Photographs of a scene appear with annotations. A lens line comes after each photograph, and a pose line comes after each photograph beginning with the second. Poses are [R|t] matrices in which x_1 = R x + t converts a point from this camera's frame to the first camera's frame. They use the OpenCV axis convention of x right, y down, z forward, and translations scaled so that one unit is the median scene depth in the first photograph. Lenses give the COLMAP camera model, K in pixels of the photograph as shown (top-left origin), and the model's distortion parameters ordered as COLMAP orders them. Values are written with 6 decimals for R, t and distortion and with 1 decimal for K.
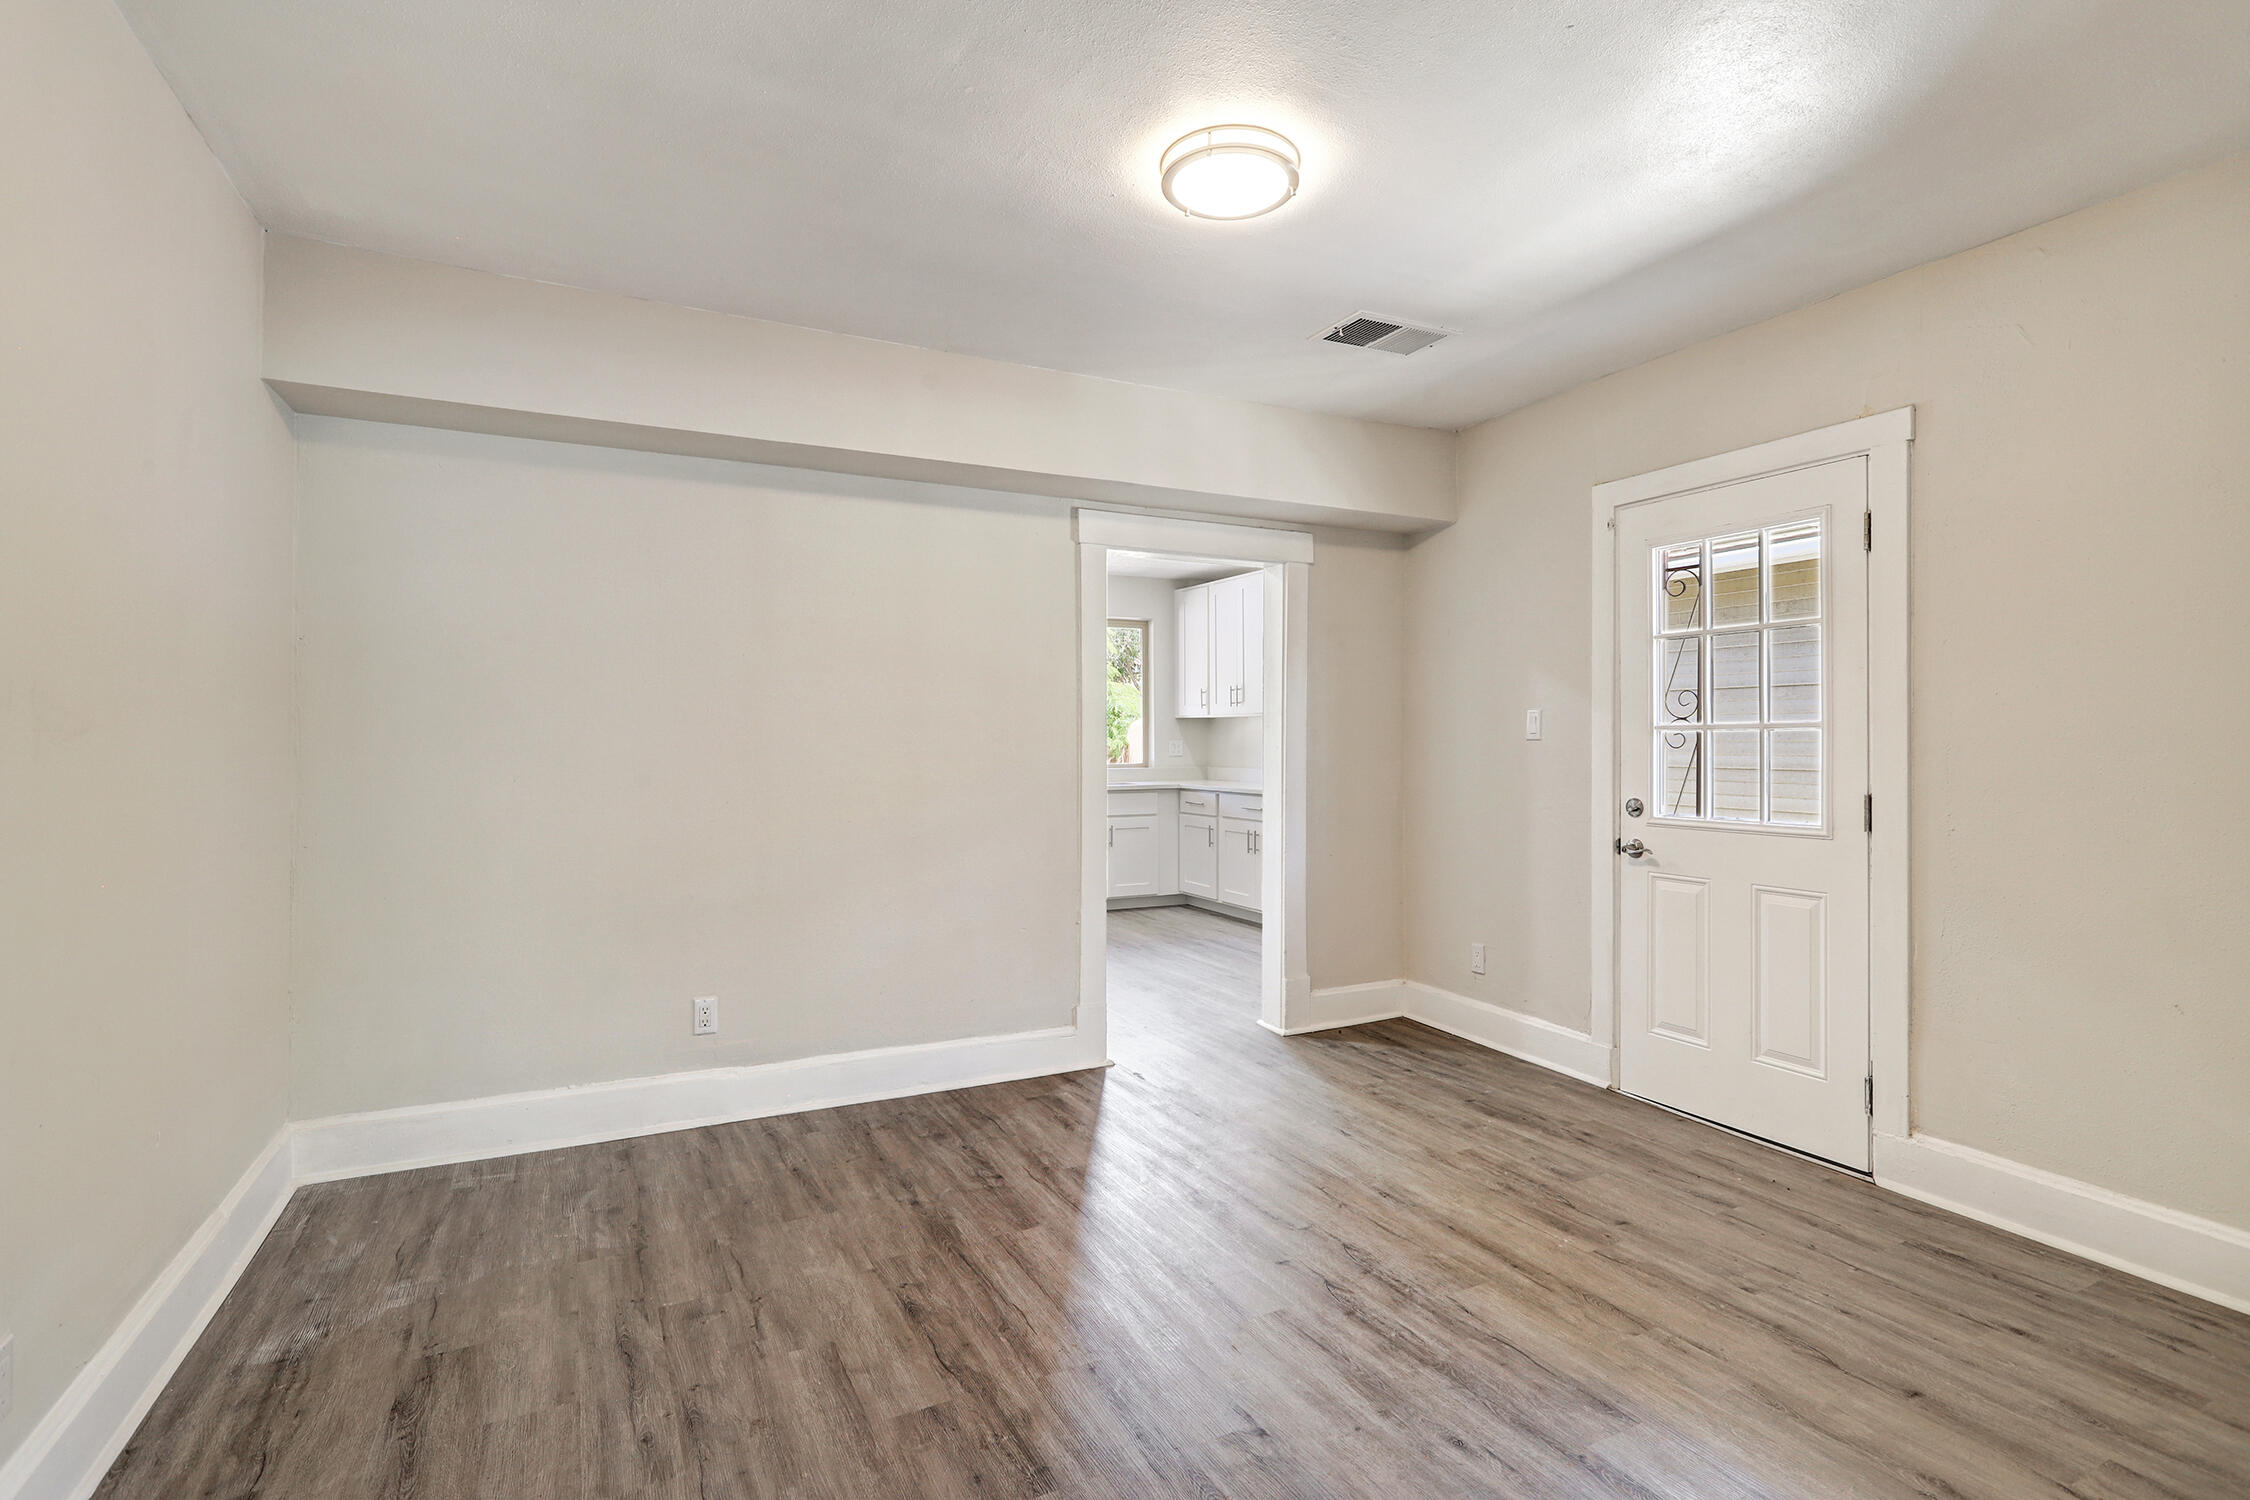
lens RADIAL K [[1091.3, 0, 1124.2], [0, 1091.3, 740.0], [0, 0, 1]] dist [-0.005226, 0.001017]
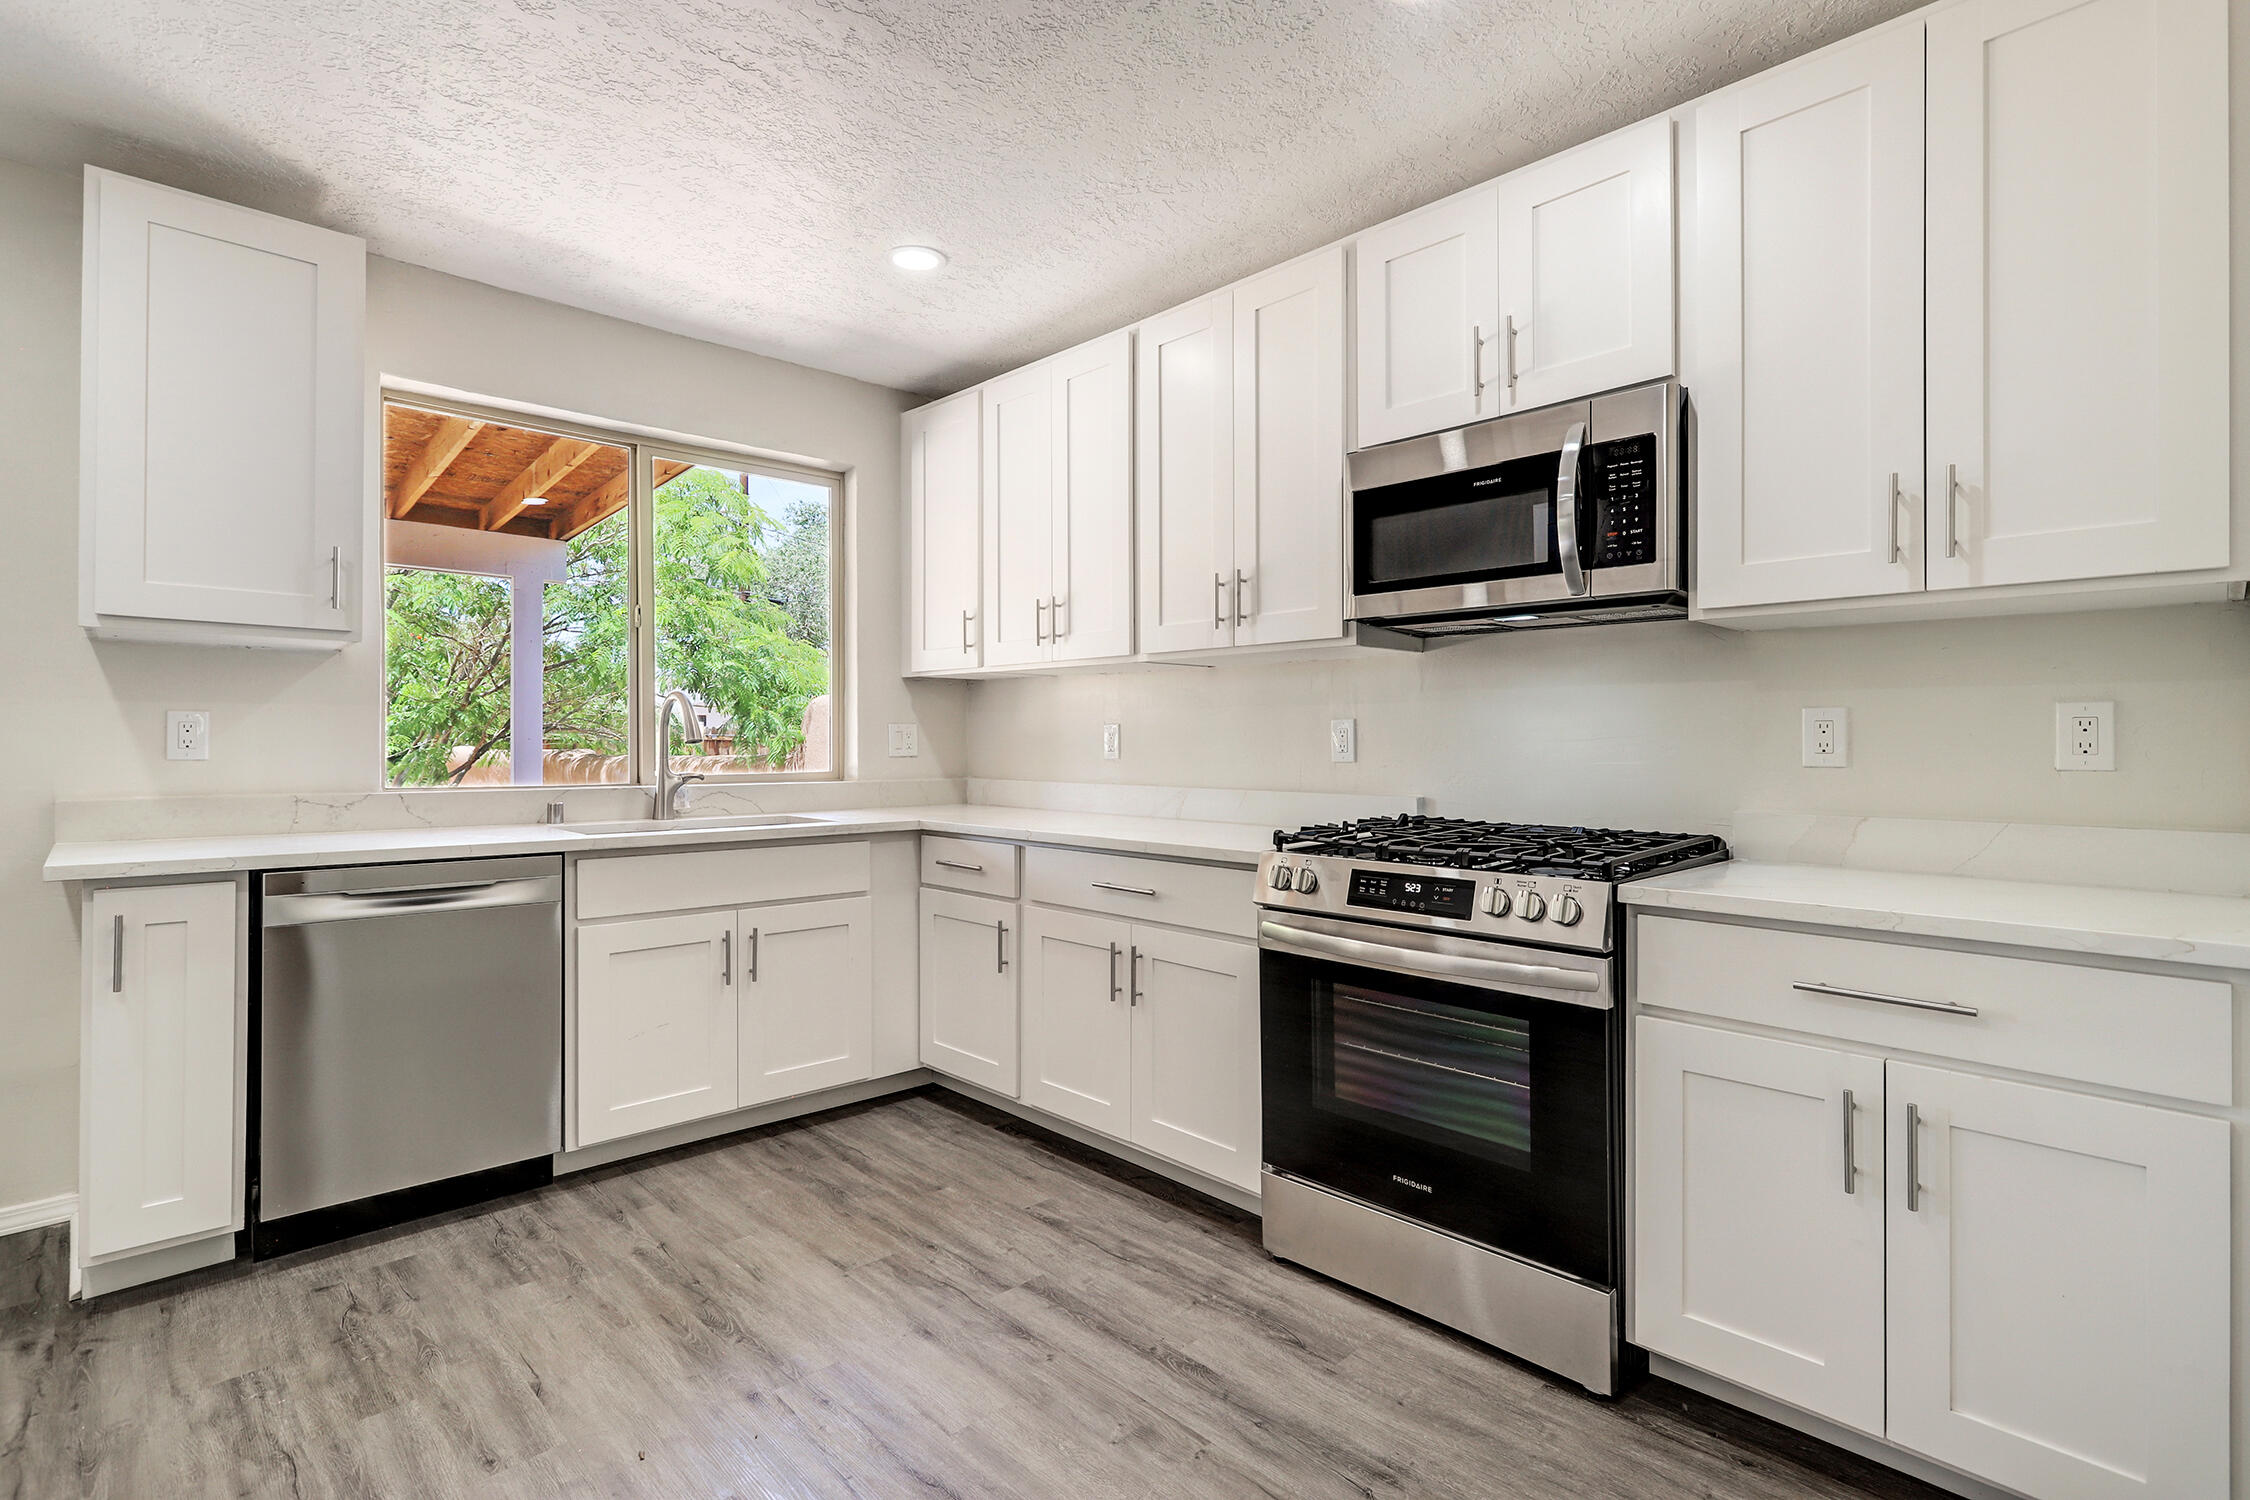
lens RADIAL K [[1091.3, 0, 1134.7], [0, 1091.3, 742.8], [0, 0, 1]] dist [-0.005226, 0.001017]
pose [[0.958457, 0.000534, 0.285237, 0.008329], [0.000511, 0.999993, -0.003586, 0.010921], [-0.285237, 0.003583, 0.958450, 0.550954]]
